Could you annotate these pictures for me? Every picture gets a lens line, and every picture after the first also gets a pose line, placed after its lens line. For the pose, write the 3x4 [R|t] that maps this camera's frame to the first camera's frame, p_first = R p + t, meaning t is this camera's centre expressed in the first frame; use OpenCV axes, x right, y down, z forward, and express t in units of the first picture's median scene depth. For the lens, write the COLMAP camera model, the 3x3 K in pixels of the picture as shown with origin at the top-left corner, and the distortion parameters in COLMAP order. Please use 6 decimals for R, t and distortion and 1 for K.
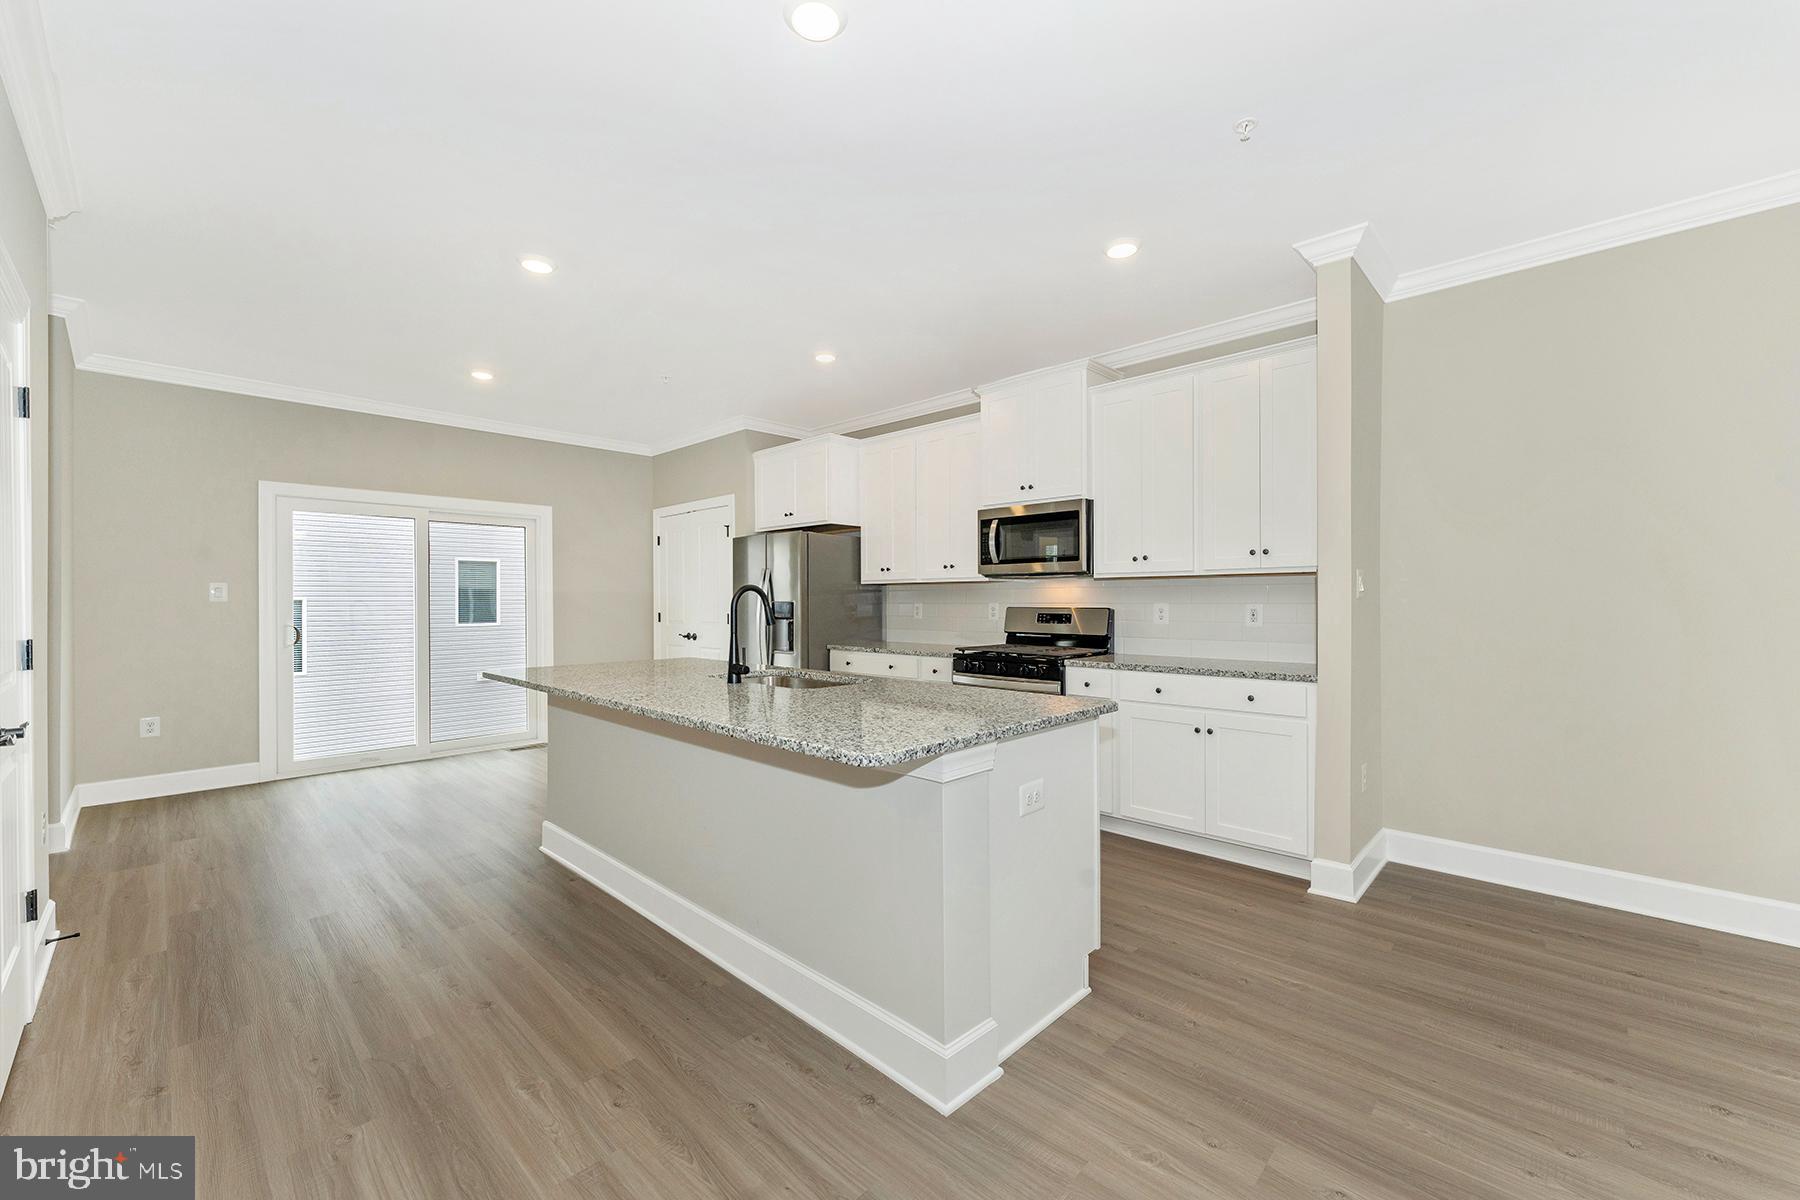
lens RADIAL K [[726.3, 0, 900.0], [0, 726.3, 600.0], [0, 0, 1]] dist [0.000487, 0.000162]
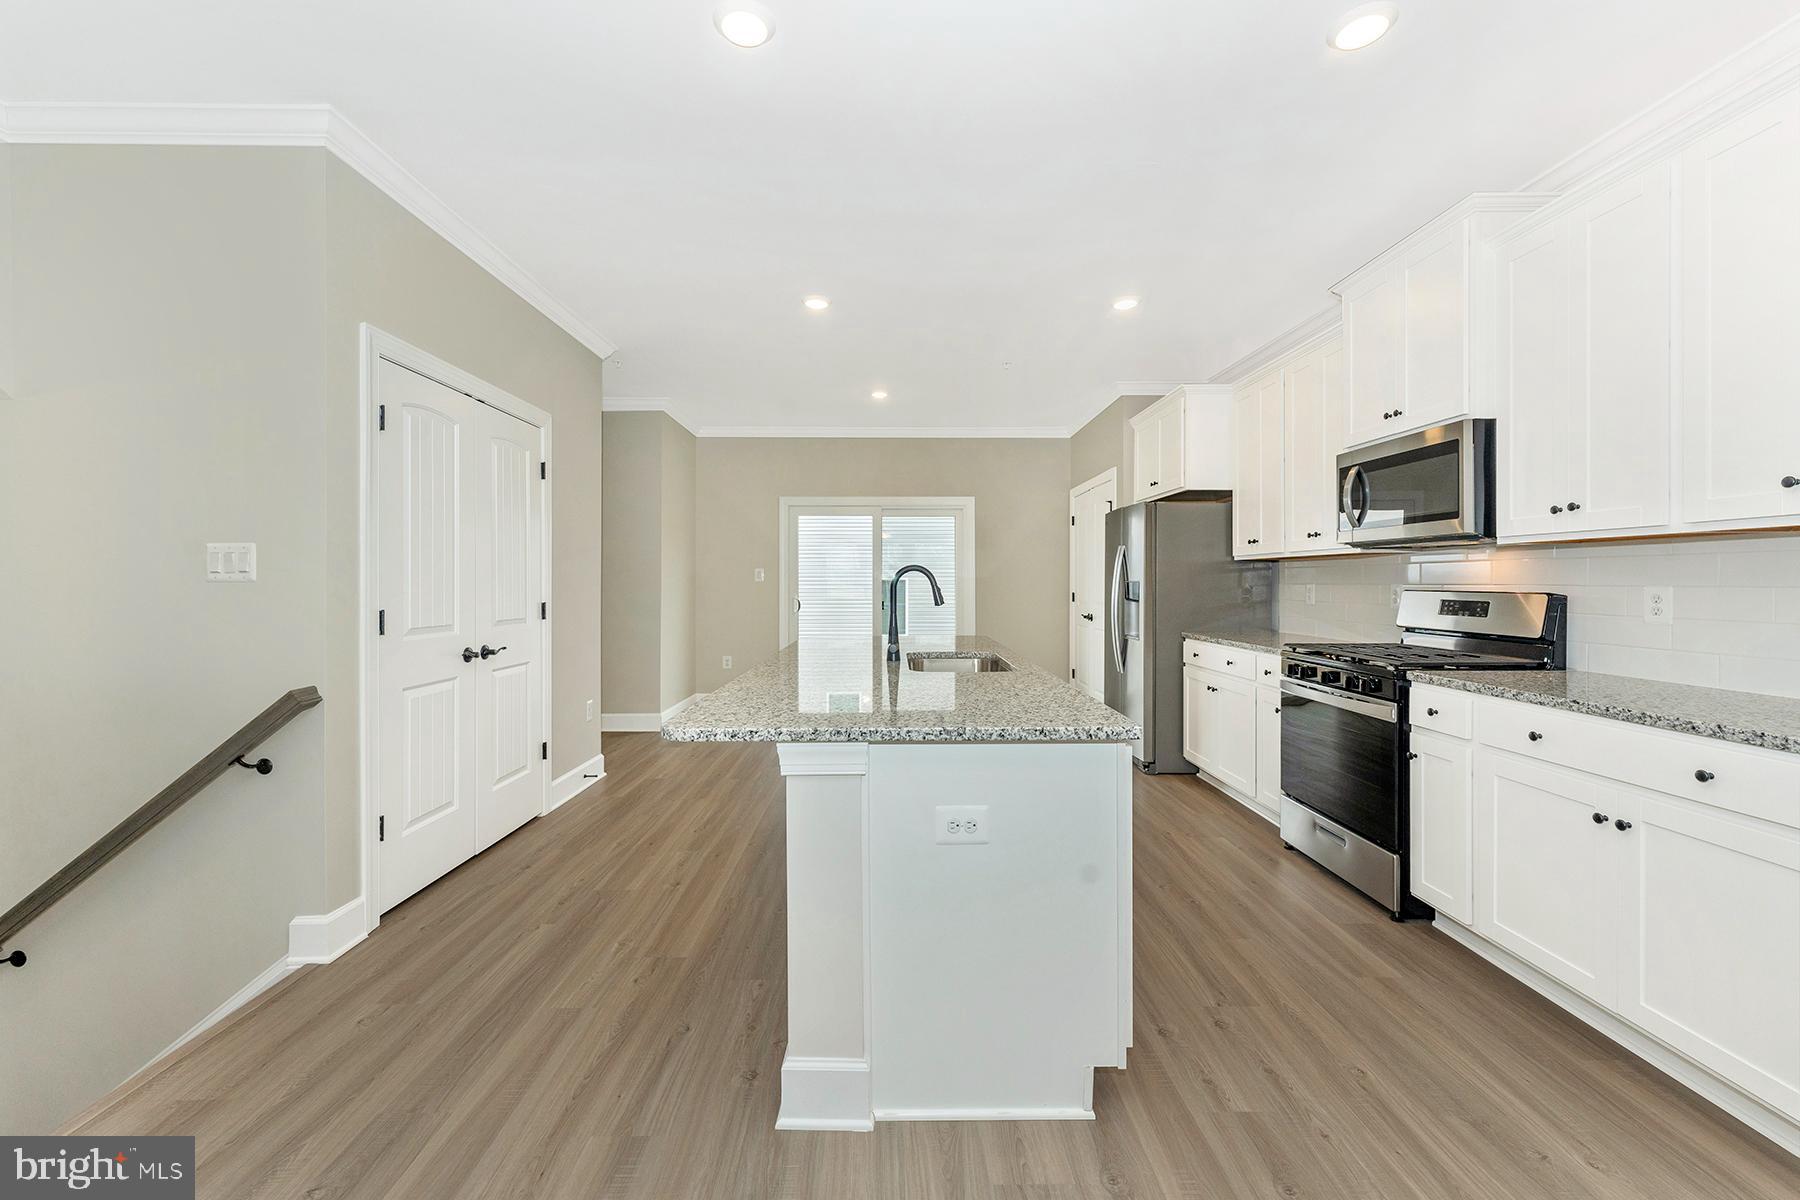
lens RADIAL K [[724.0, 0, 867.9], [0, 724.0, 581.3], [0, 0, 1]] dist [0.000539, 0.000118]
pose [[0.689063, 0.000546, -0.724701, 0.361076], [0.001364, 0.999997, 0.002050, -0.000638], [0.724700, -0.002401, 0.689060, 0.192808]]
